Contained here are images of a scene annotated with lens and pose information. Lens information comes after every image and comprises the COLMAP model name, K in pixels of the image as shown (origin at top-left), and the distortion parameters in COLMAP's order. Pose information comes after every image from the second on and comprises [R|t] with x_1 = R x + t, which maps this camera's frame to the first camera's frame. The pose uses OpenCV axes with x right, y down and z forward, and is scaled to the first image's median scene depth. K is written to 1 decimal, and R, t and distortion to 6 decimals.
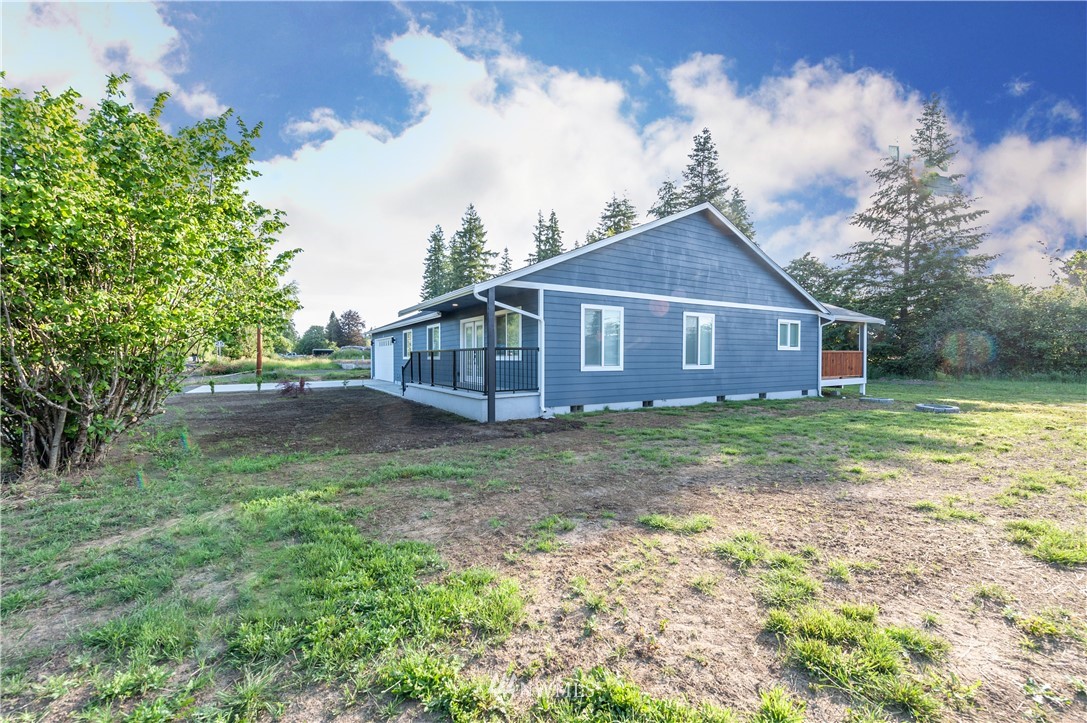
lens RADIAL K [[445.9, 0, 538.7], [0, 445.9, 368.9], [0, 0, 1]] dist [0.024487, -0.008798]
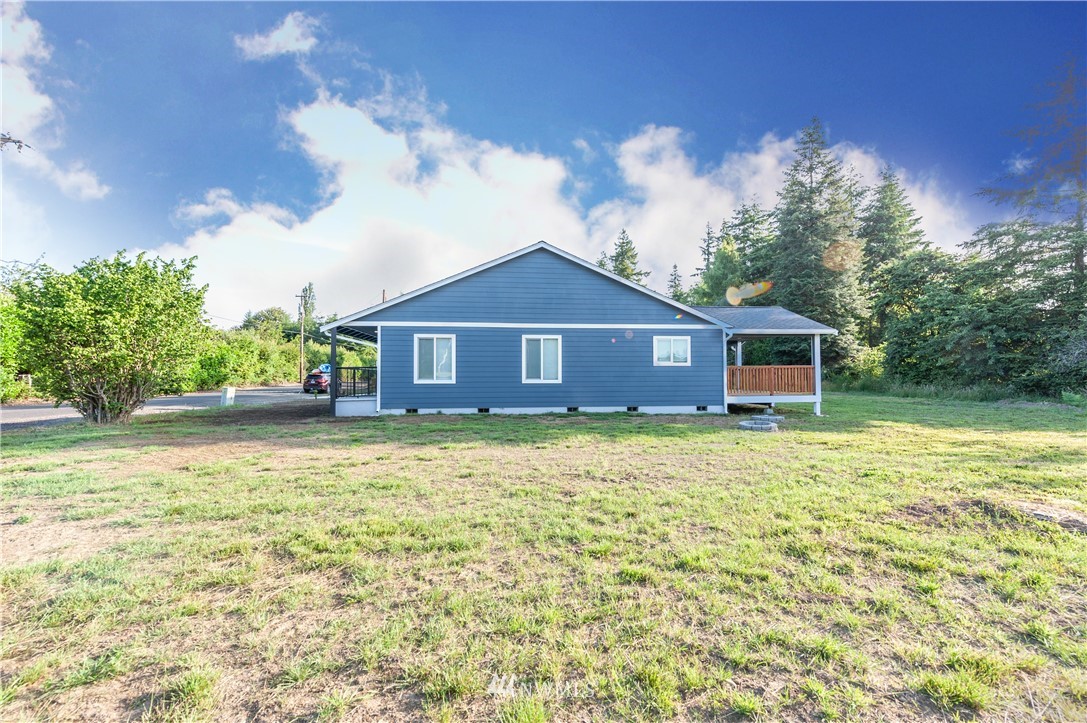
lens RADIAL K [[445.9, 0, 538.7], [0, 445.9, 368.9], [0, 0, 1]] dist [0.024487, -0.008798]
pose [[0.902615, -0.011184, -0.430303, 0.821970], [-0.007470, 0.999105, -0.041639, 0.011565], [0.430384, 0.040798, 0.901724, -0.051615]]
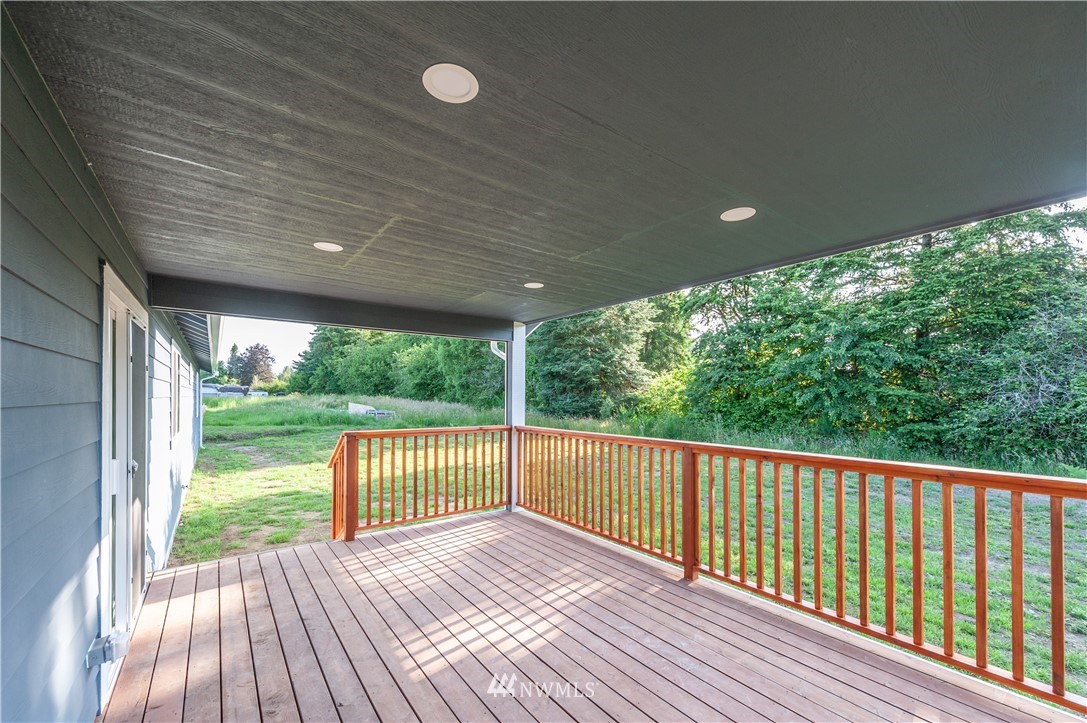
lens RADIAL K [[449.5, 0, 548.4], [0, 449.5, 399.8], [0, 0, 1]] dist [0.003422, -0.000042]
pose [[0.994736, 0.002307, 0.102441, 0.768572], [-0.000447, 0.999835, -0.018183, -0.079287], [-0.102466, 0.018042, 0.994573, 1.253076]]
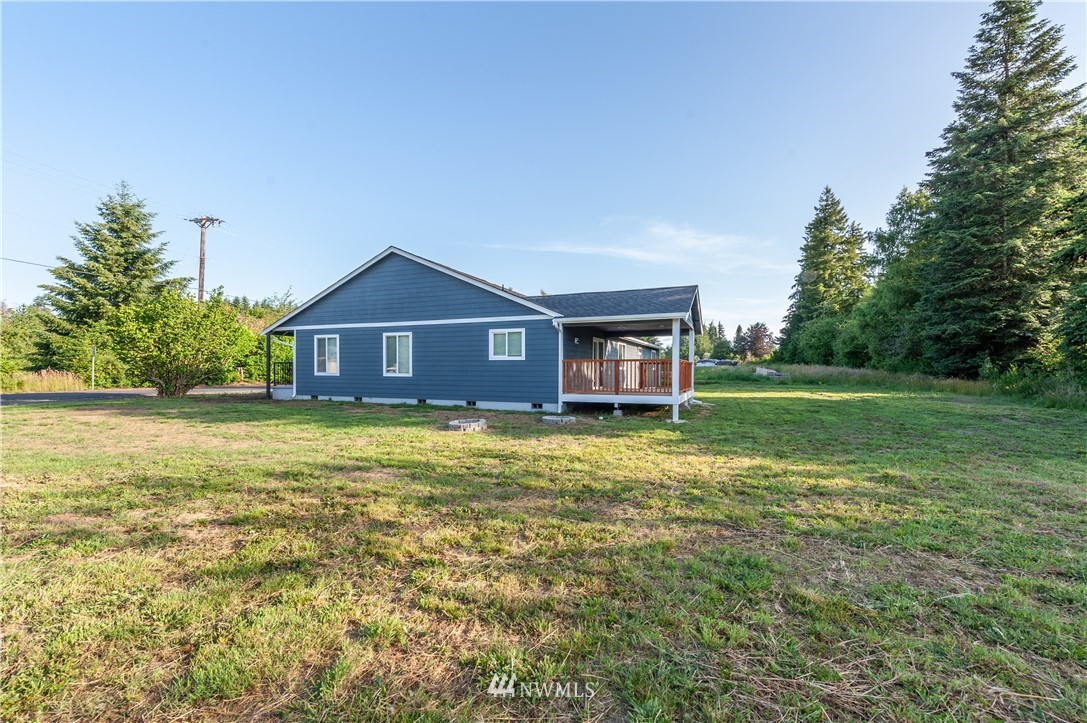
lens RADIAL K [[445.9, 0, 538.7], [0, 445.9, 368.9], [0, 0, 1]] dist [0.024487, -0.008798]
pose [[0.583448, -0.000560, -0.812151, 1.574067], [-0.023668, 0.999563, -0.017692, -0.007359], [0.811806, 0.029544, 0.583180, 0.562230]]
